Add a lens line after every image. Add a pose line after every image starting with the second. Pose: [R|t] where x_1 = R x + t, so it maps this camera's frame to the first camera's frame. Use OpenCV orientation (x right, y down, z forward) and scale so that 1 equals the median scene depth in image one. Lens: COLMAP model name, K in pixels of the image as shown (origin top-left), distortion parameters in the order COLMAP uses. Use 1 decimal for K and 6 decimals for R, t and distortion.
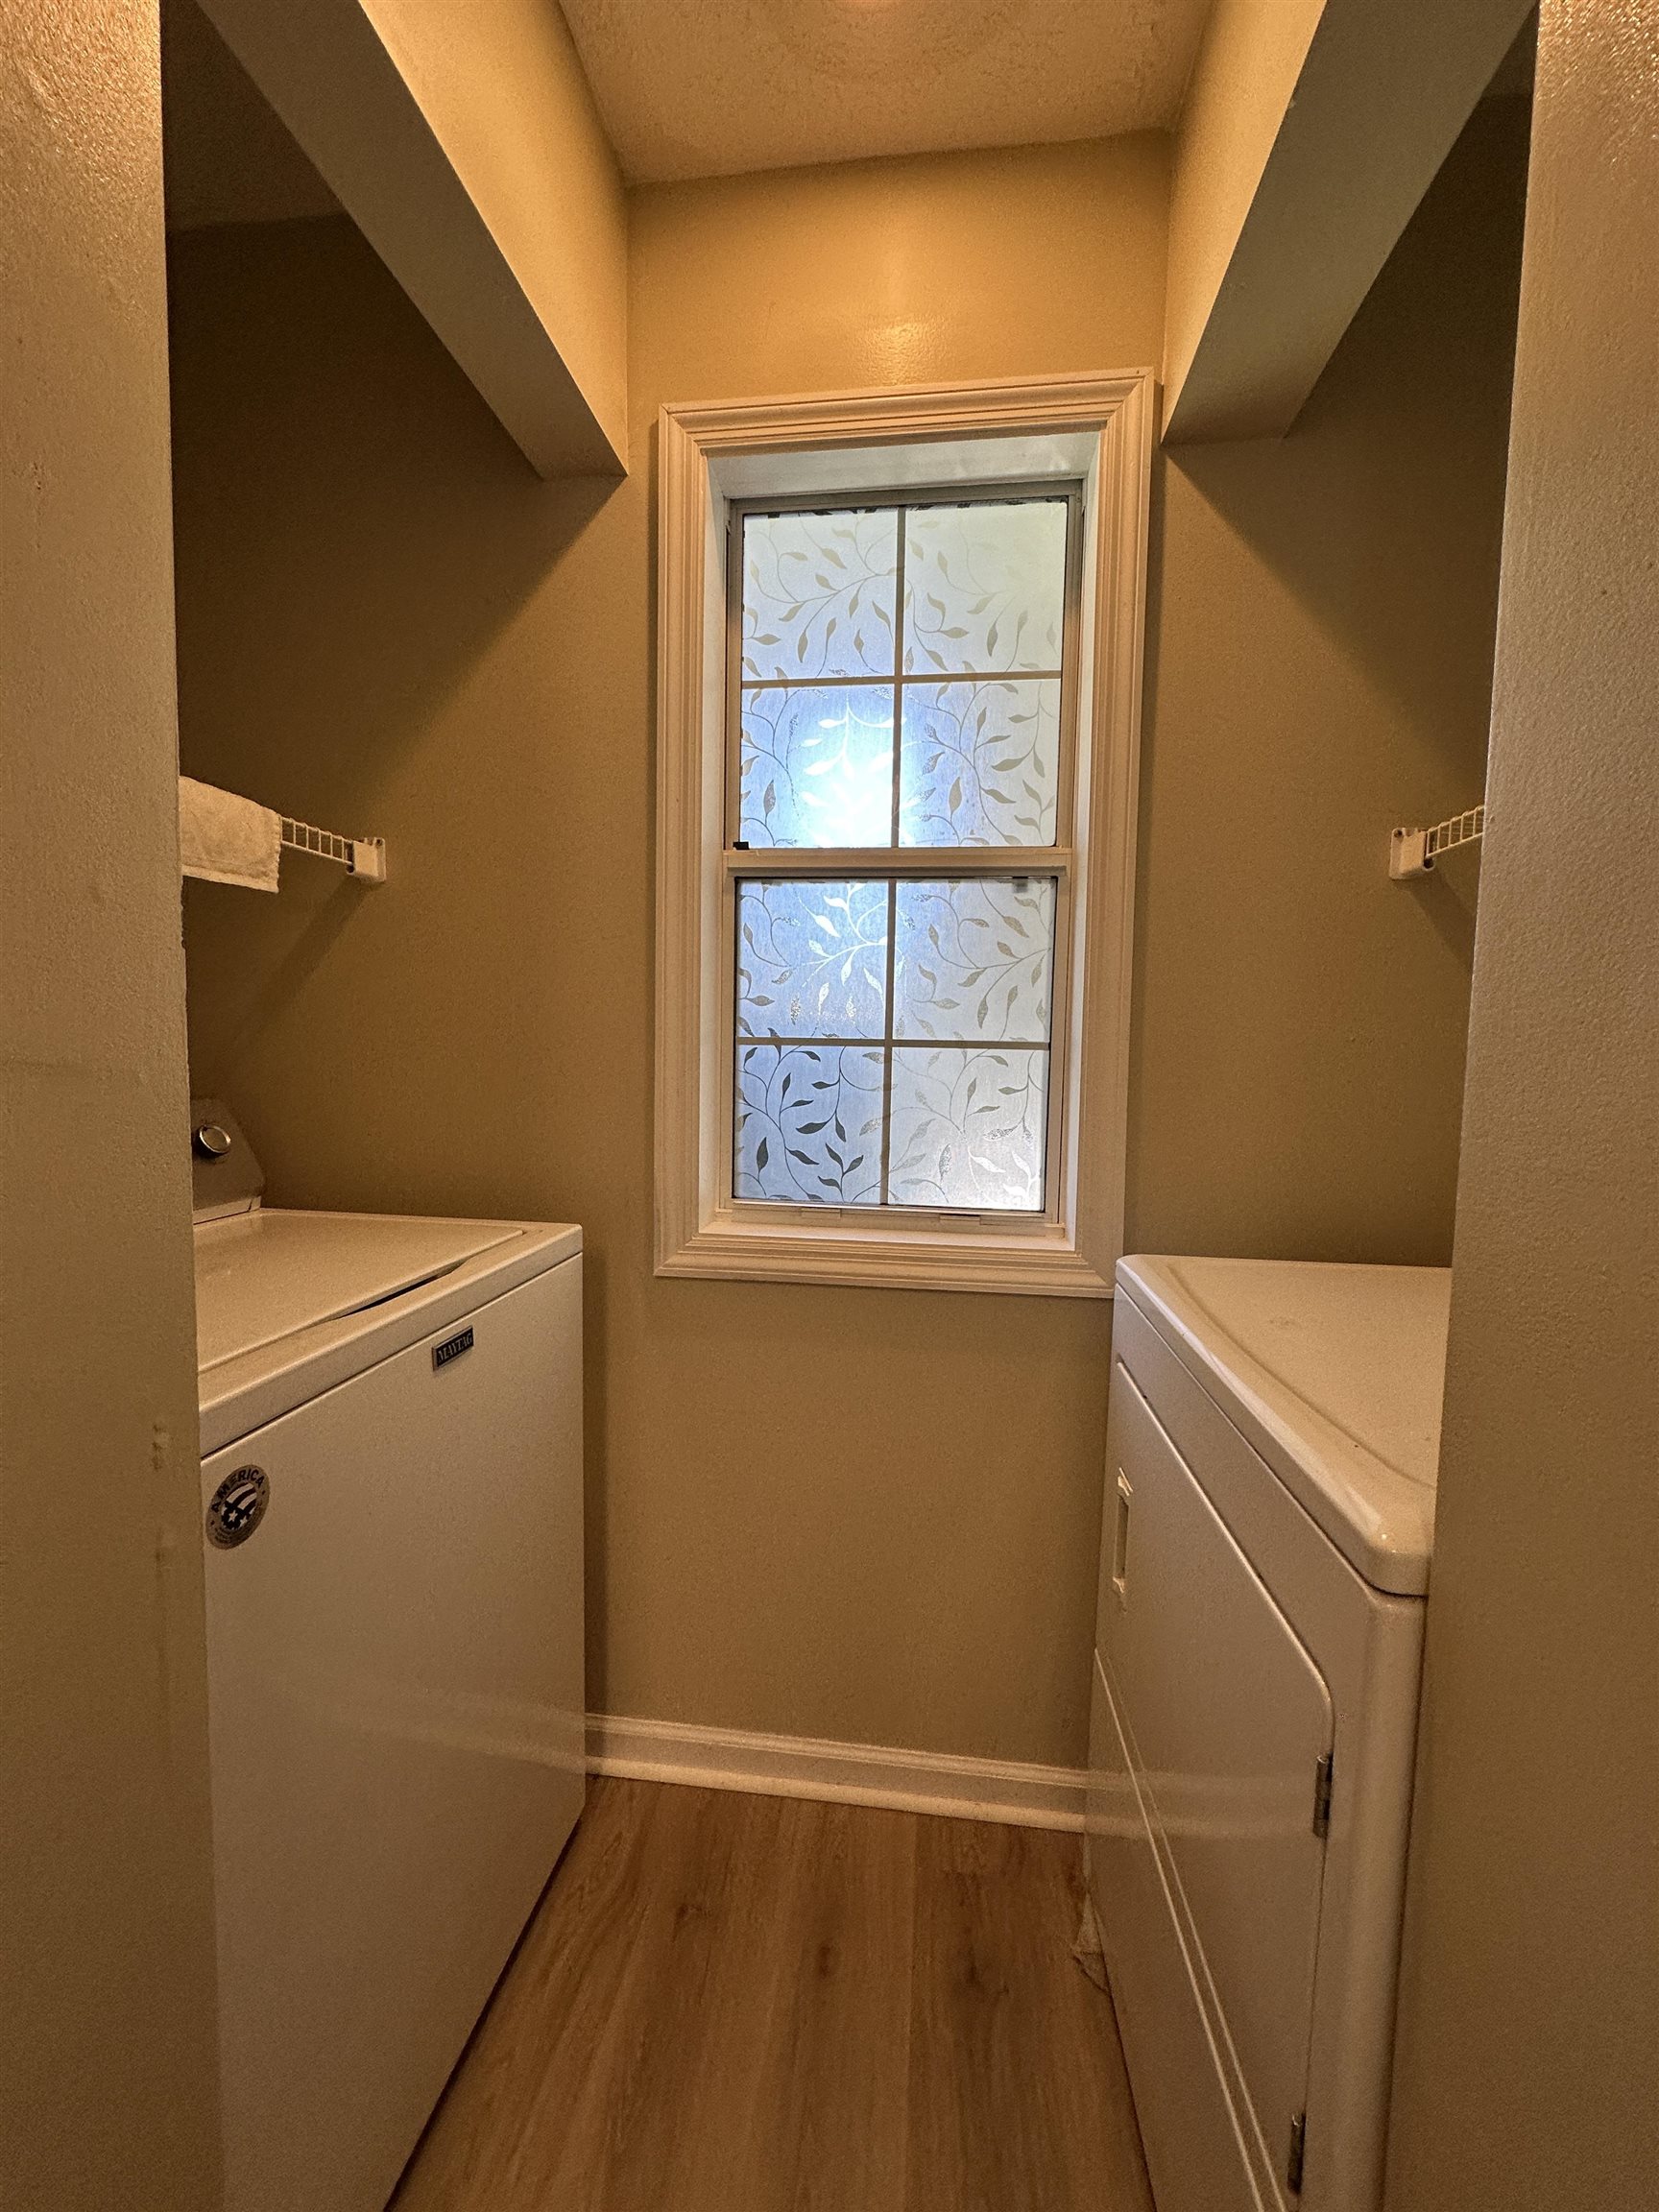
lens RADIAL K [[883.9, 0, 829.0], [0, 883.9, 1109.1], [0, 0, 1]] dist [-0.002139, 0.000262]
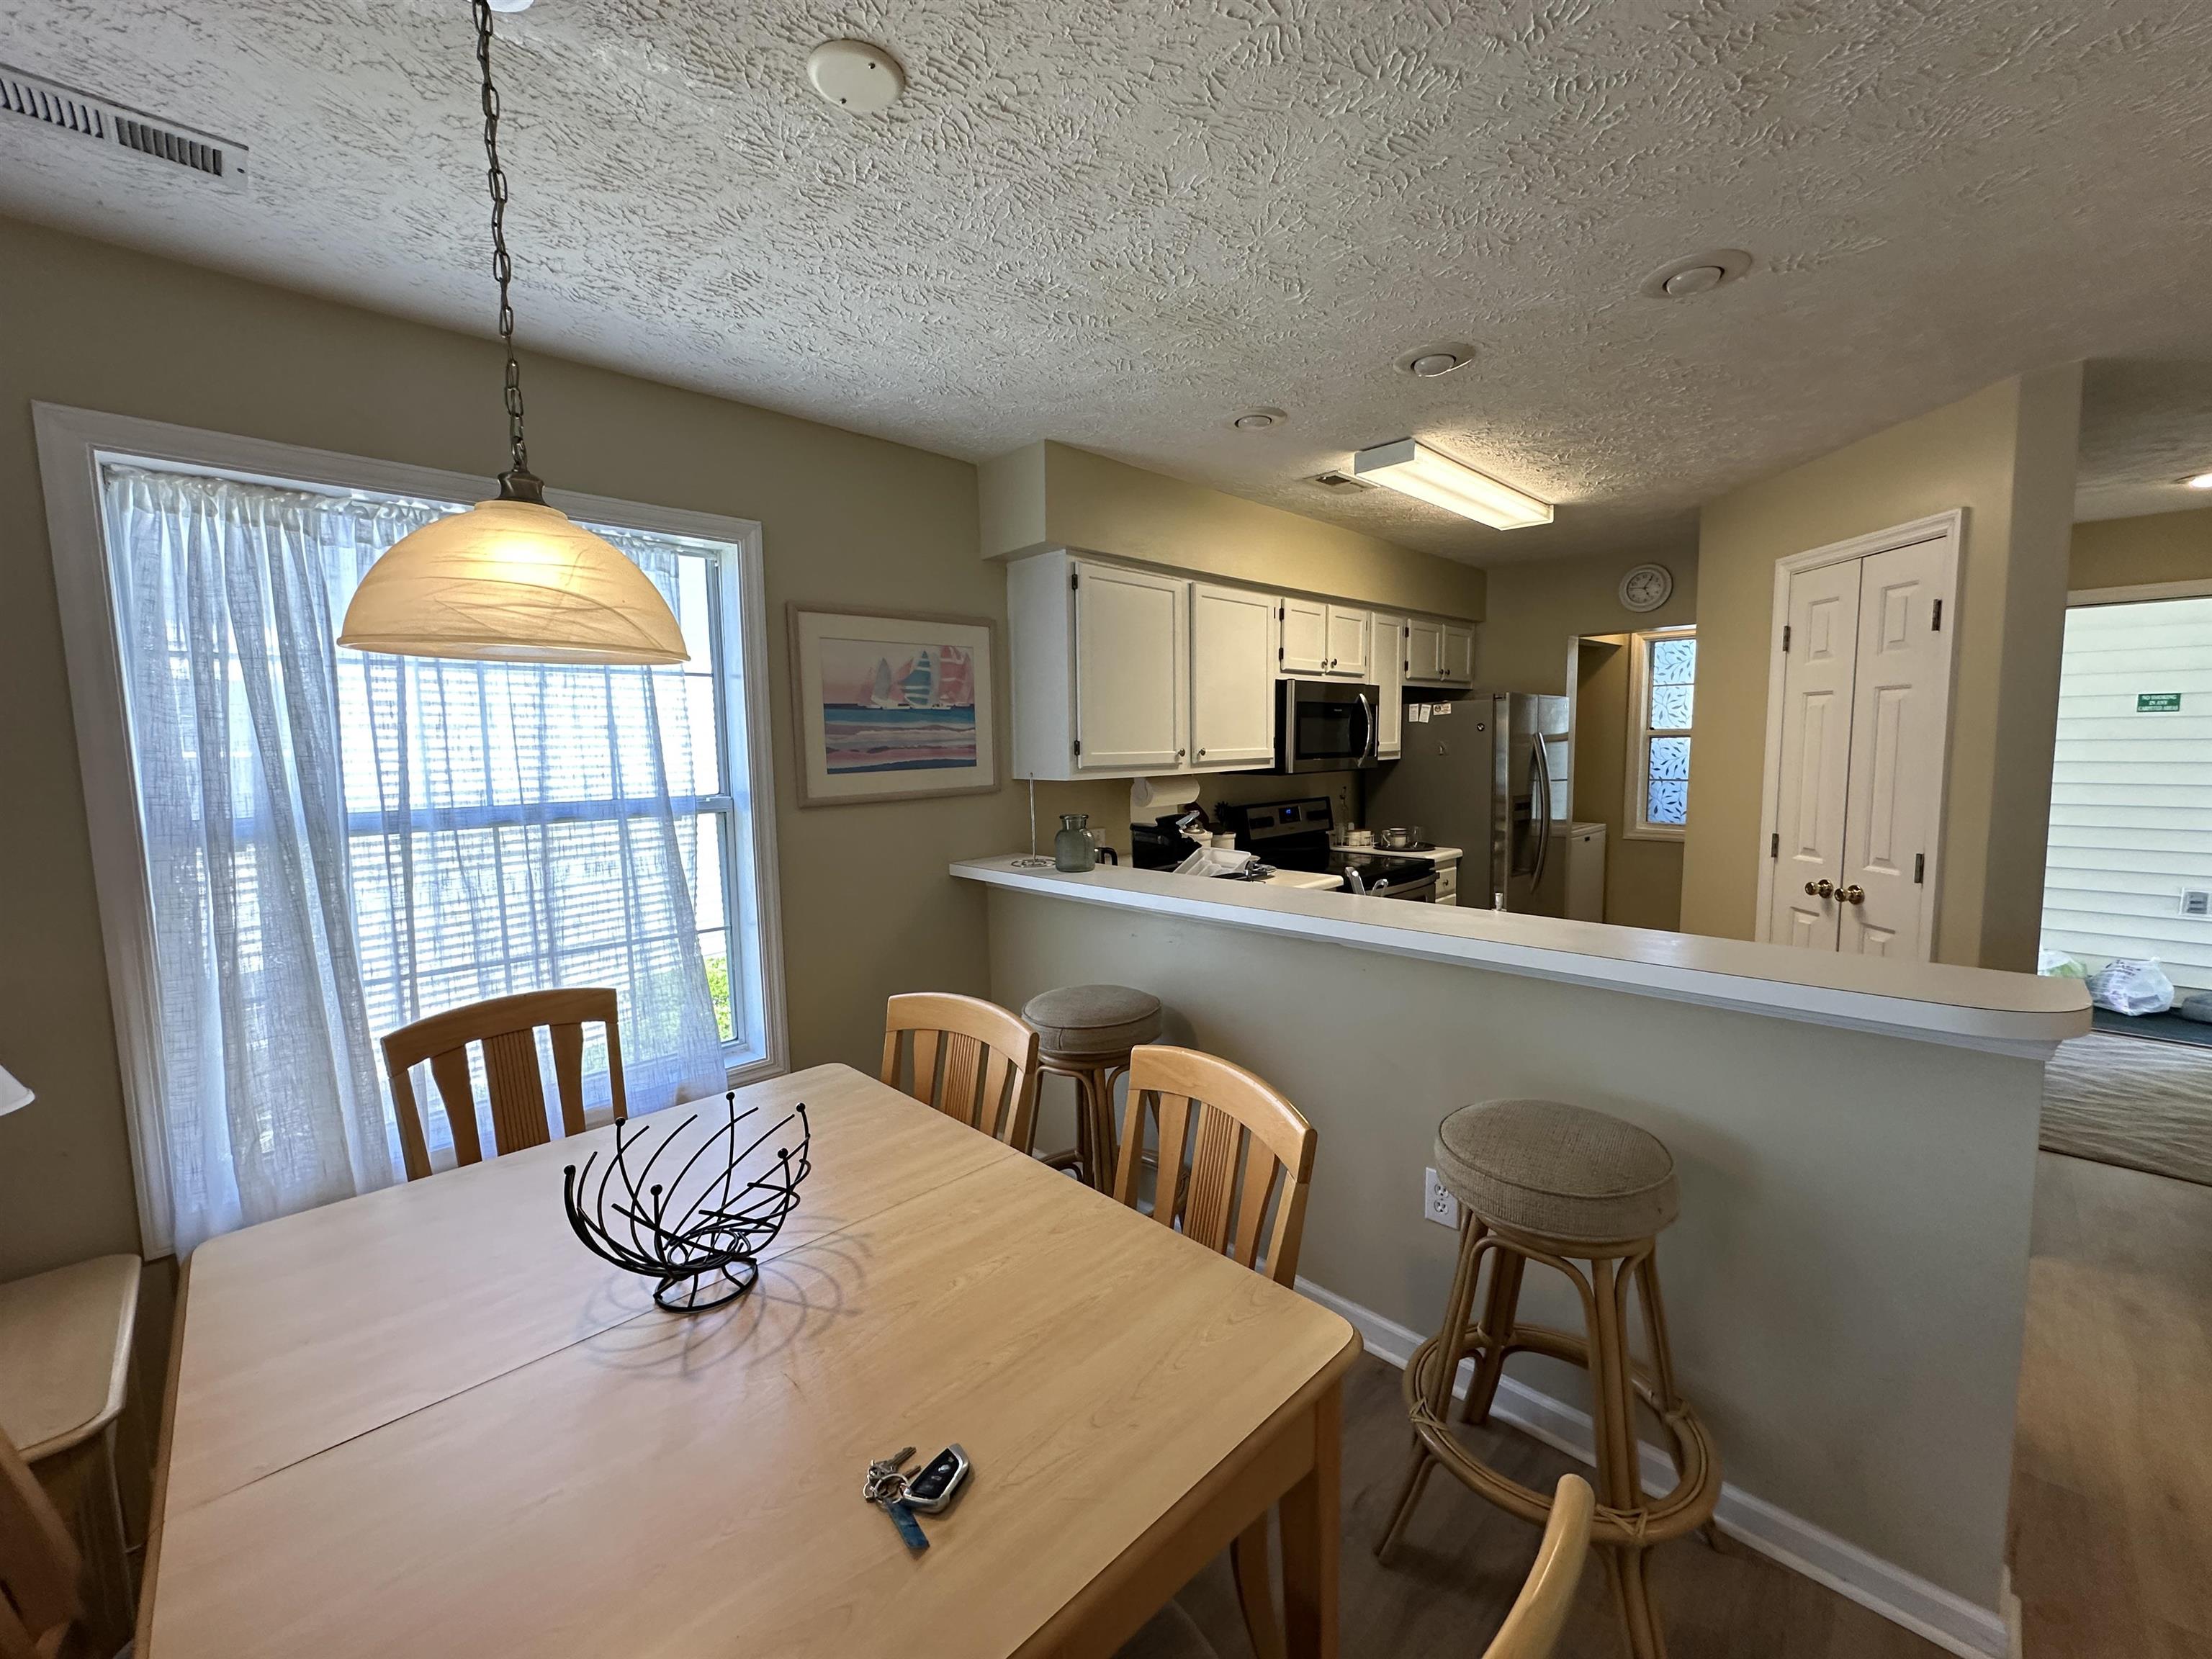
lens RADIAL K [[883.9, 0, 1111.2], [0, 883.9, 831.3], [0, 0, 1]] dist [-0.002139, 0.000262]
pose [[0.786634, 0.032874, -0.616543, 0.439606], [-0.011225, 0.999178, 0.038955, 0.022710], [0.617317, -0.023723, 0.786357, -3.527146]]
